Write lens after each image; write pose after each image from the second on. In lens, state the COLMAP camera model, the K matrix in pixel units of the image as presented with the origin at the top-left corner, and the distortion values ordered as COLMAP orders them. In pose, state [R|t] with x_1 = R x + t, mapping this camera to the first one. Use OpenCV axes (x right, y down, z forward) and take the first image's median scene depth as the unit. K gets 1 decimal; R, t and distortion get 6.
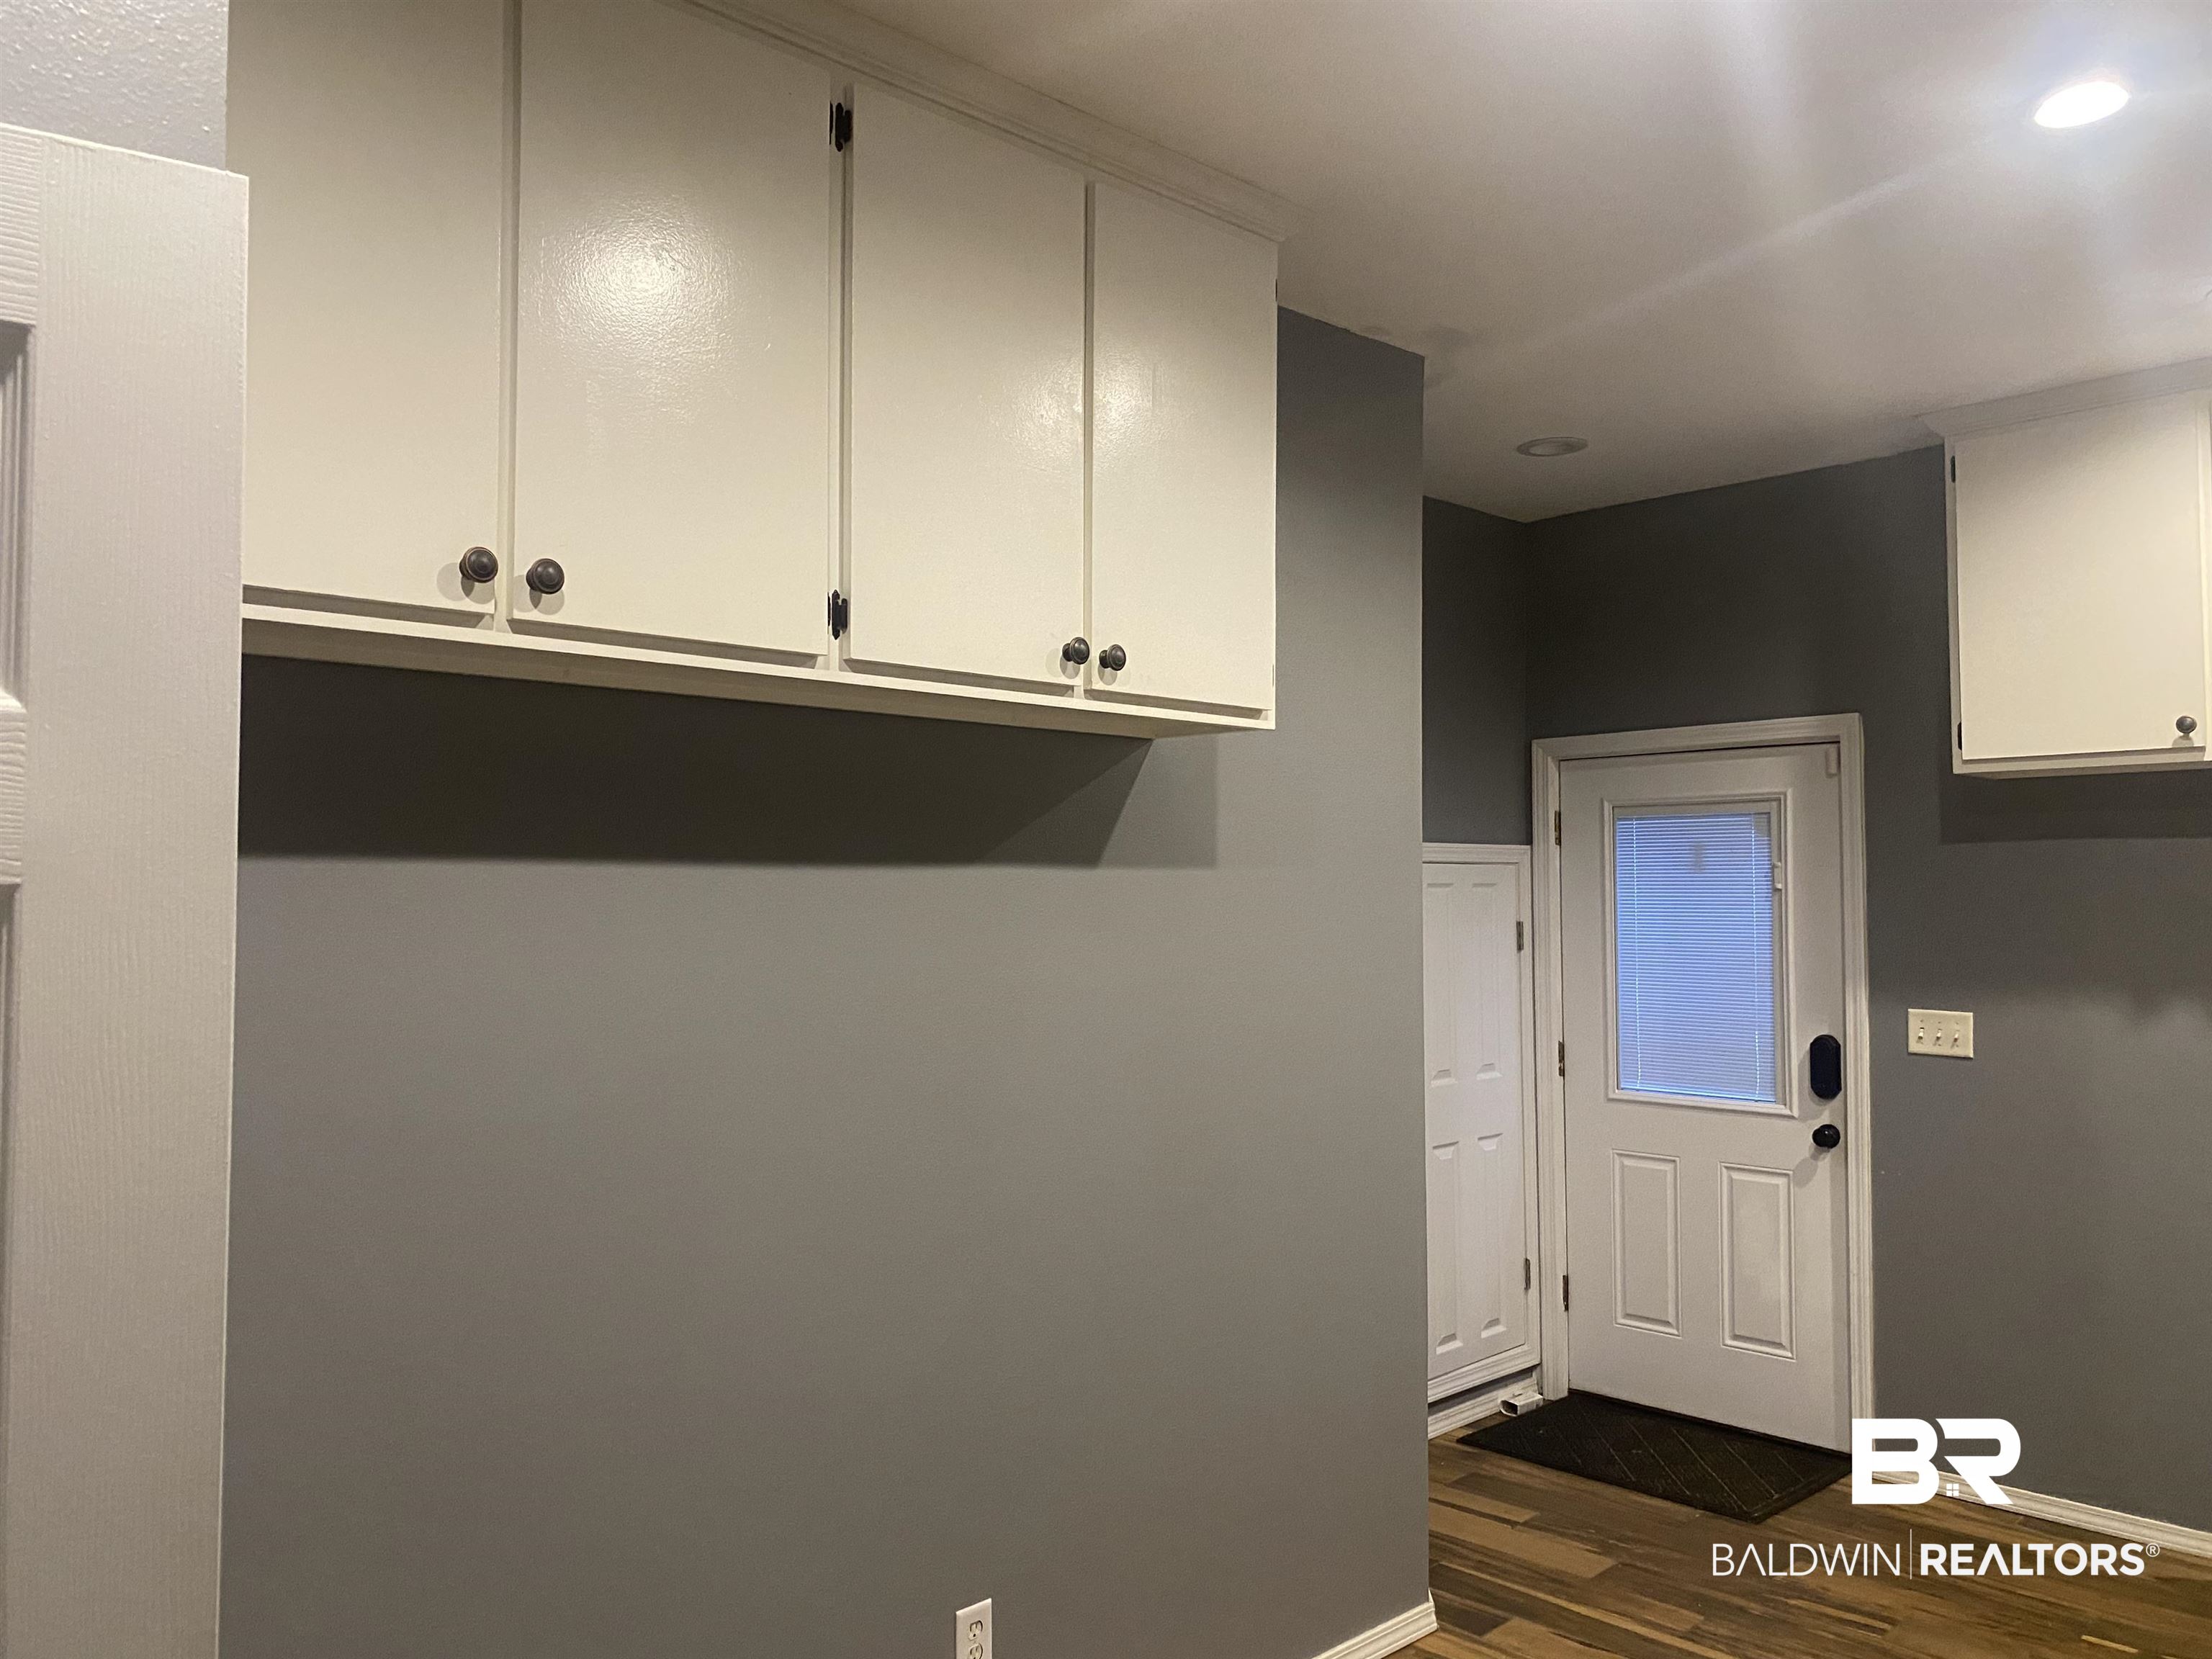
lens RADIAL K [[1693.6, 0, 1108.9], [0, 1693.6, 831.4], [0, 0, 1]] dist [0.048472, -0.050823]
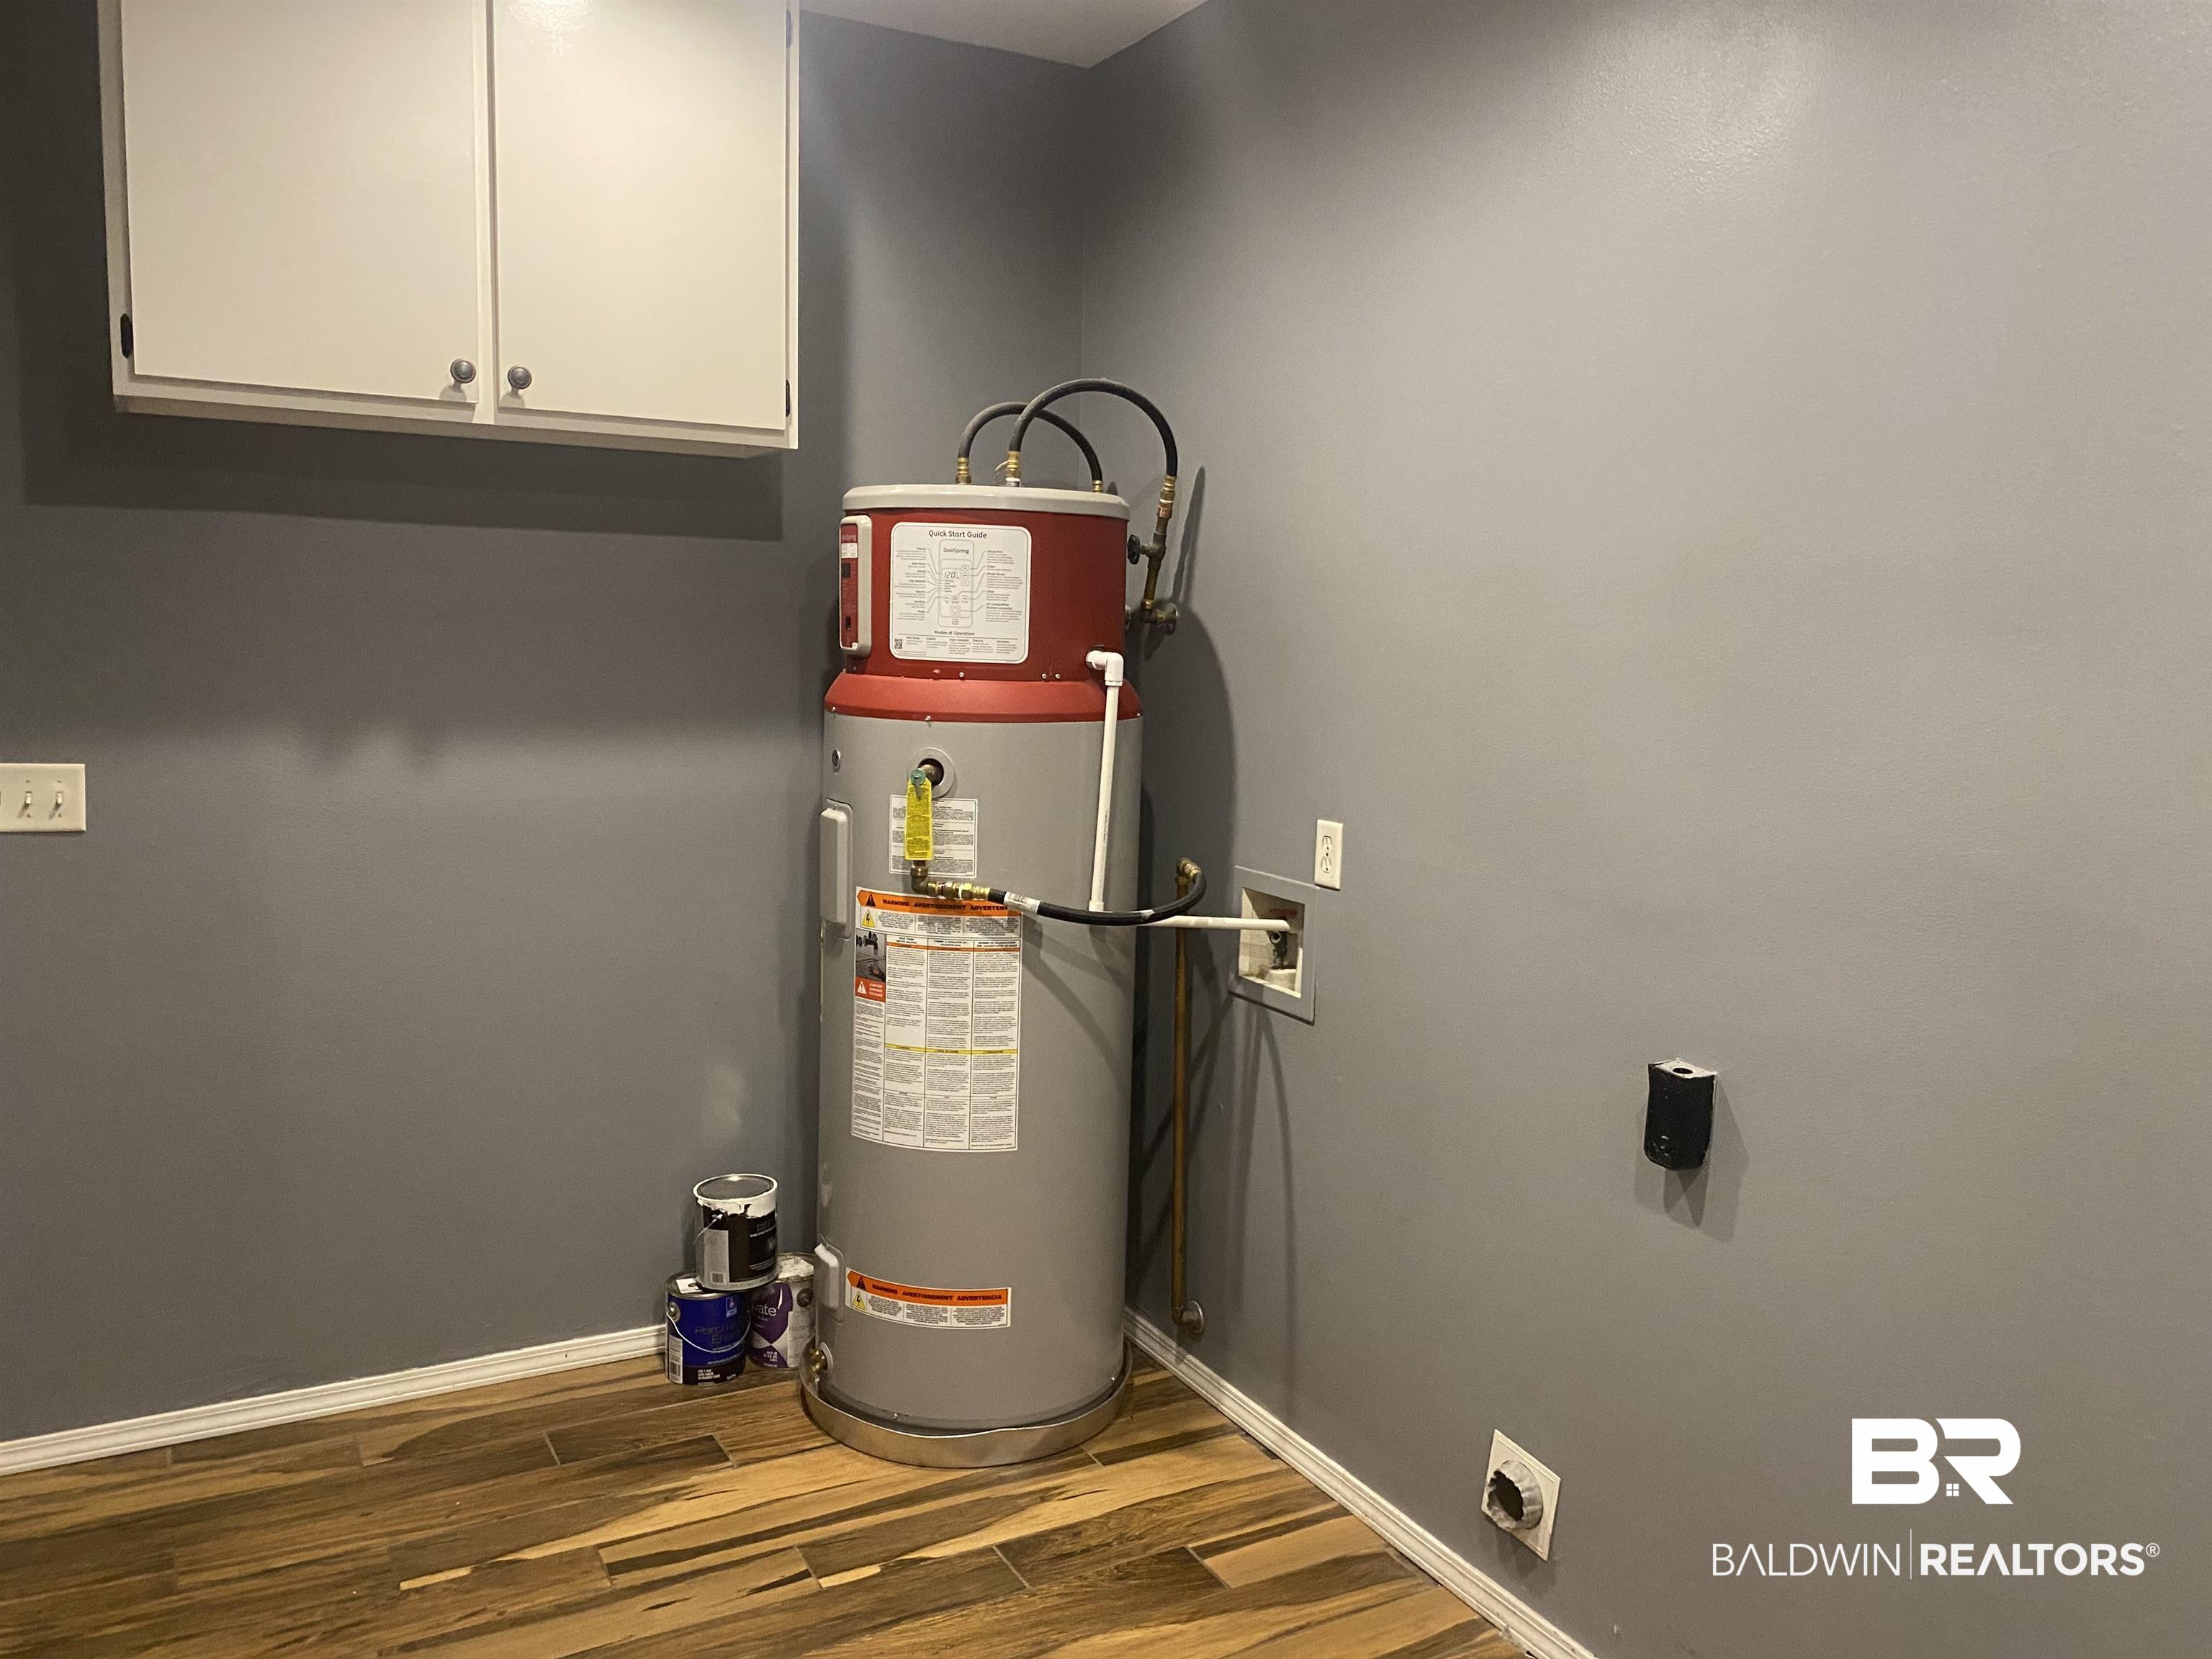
lens RADIAL K [[1693.6, 0, 1091.3], [0, 1693.6, 799.6], [0, 0, 1]] dist [0.048472, -0.050823]
pose [[0.256063, -0.095437, 0.961937, -0.038918], [-0.067520, 0.990918, 0.116286, 0.017078], [-0.964299, -0.094726, 0.247294, 0.484955]]
